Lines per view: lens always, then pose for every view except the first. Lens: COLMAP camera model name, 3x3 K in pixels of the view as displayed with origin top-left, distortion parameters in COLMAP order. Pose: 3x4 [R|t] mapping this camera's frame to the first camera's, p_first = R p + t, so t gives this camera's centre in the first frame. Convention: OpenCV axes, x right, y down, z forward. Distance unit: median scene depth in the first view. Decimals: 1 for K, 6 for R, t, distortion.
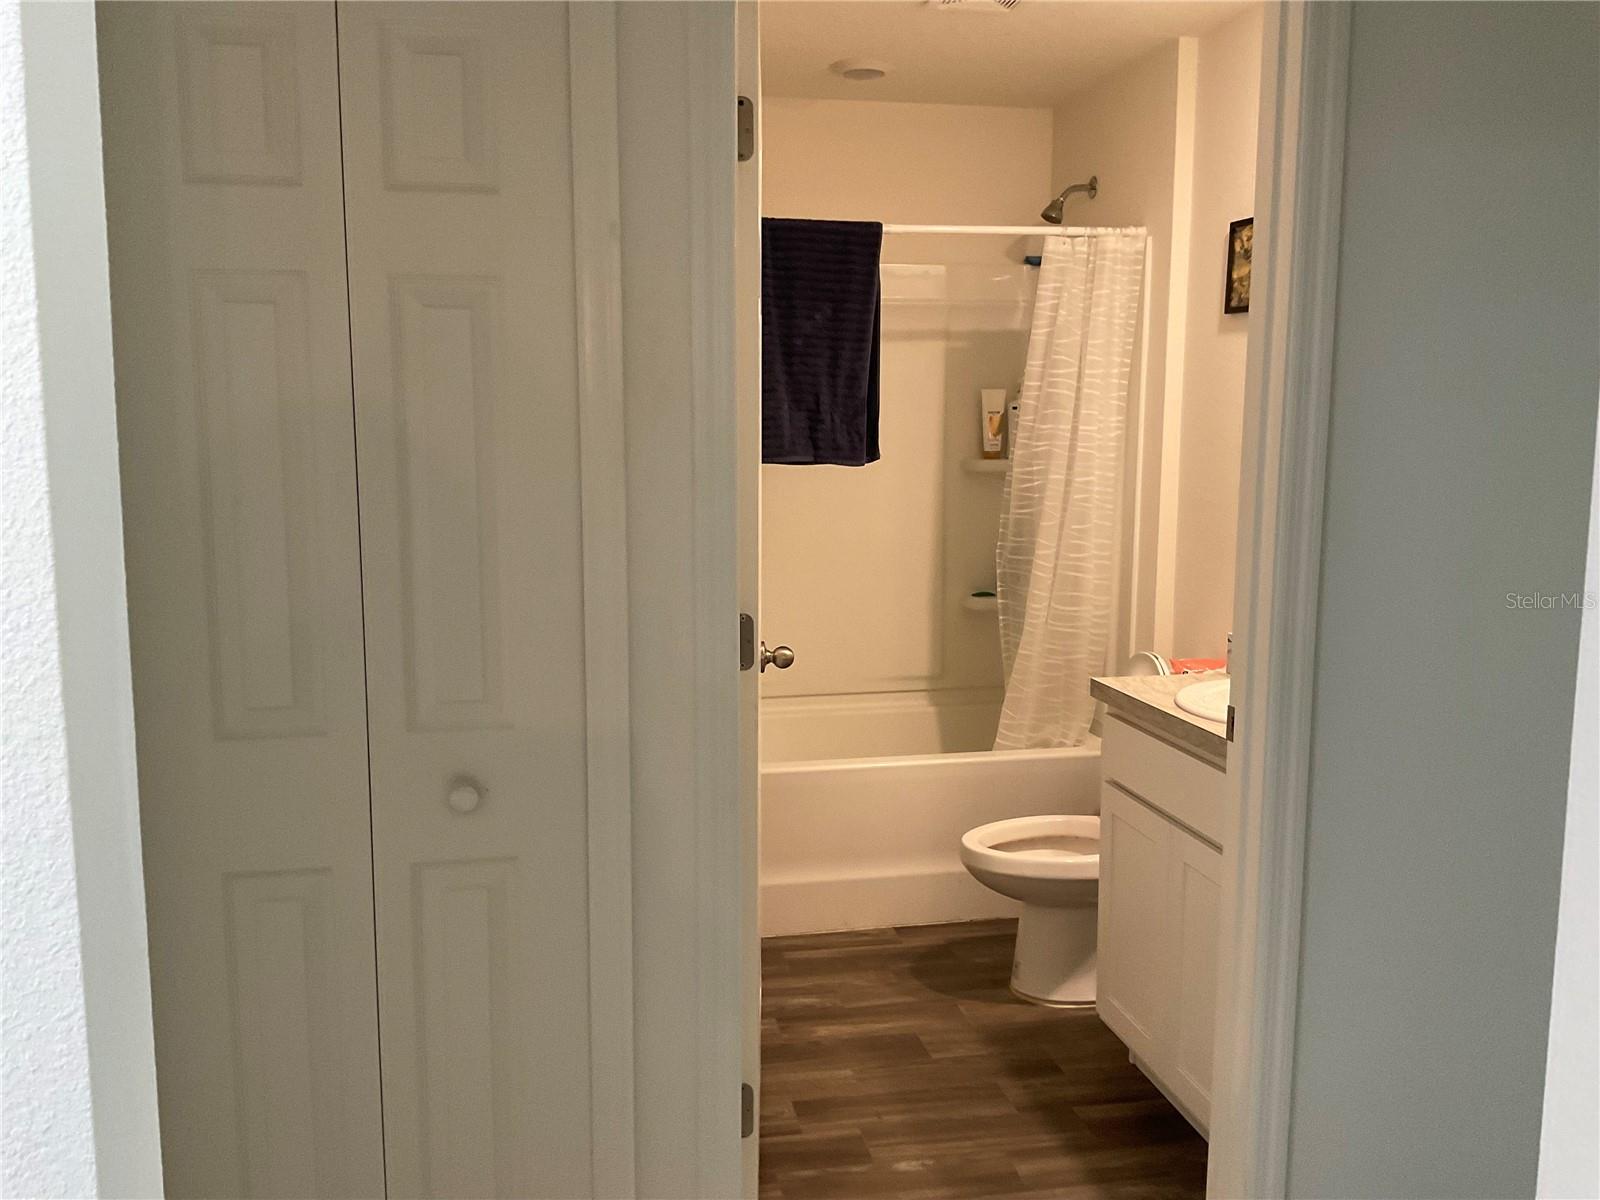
lens RADIAL K [[1340.2, 0, 796.6], [0, 1340.2, 600.9], [0, 0, 1]] dist [0.065930, -0.121849]
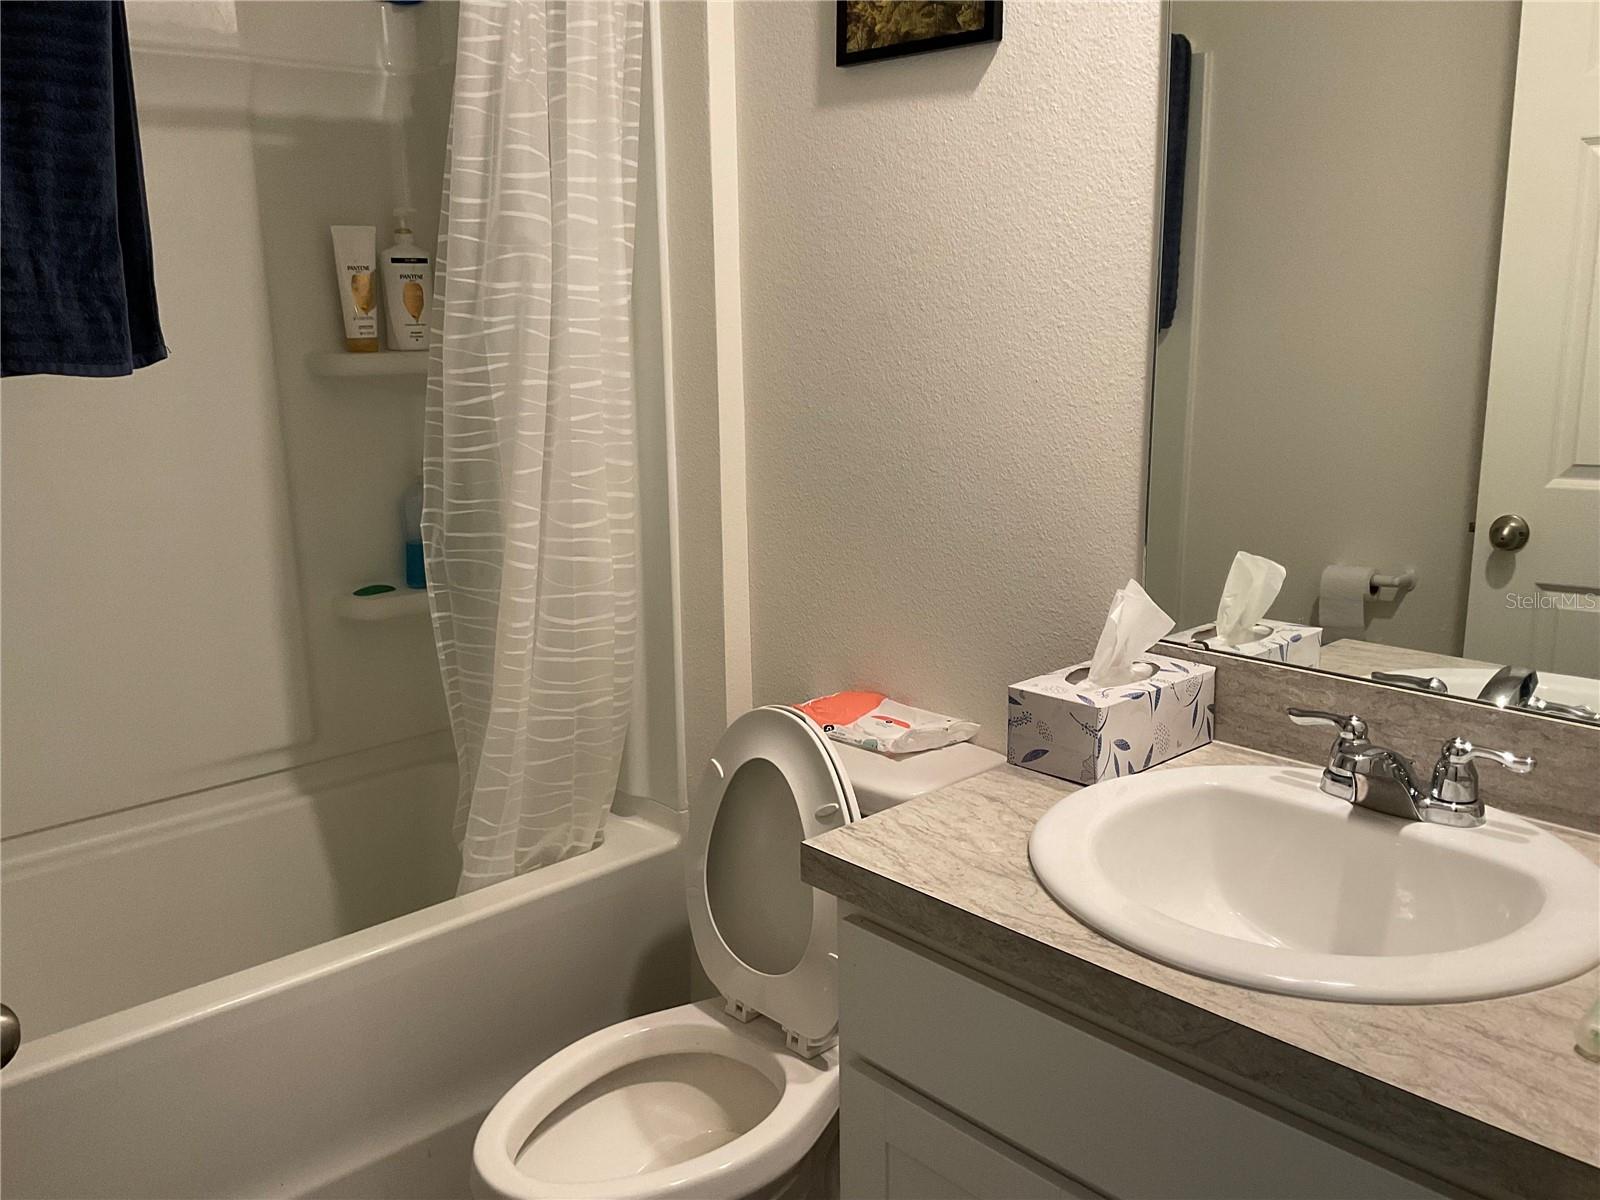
lens RADIAL K [[1340.2, 0, 795.7], [0, 1340.2, 607.8], [0, 0, 1]] dist [0.065930, -0.121849]
pose [[0.859452, -0.126609, 0.495291, 0.007514], [0.084228, 0.990676, 0.107086, -0.051930], [-0.504231, -0.050318, 0.862102, 0.482421]]
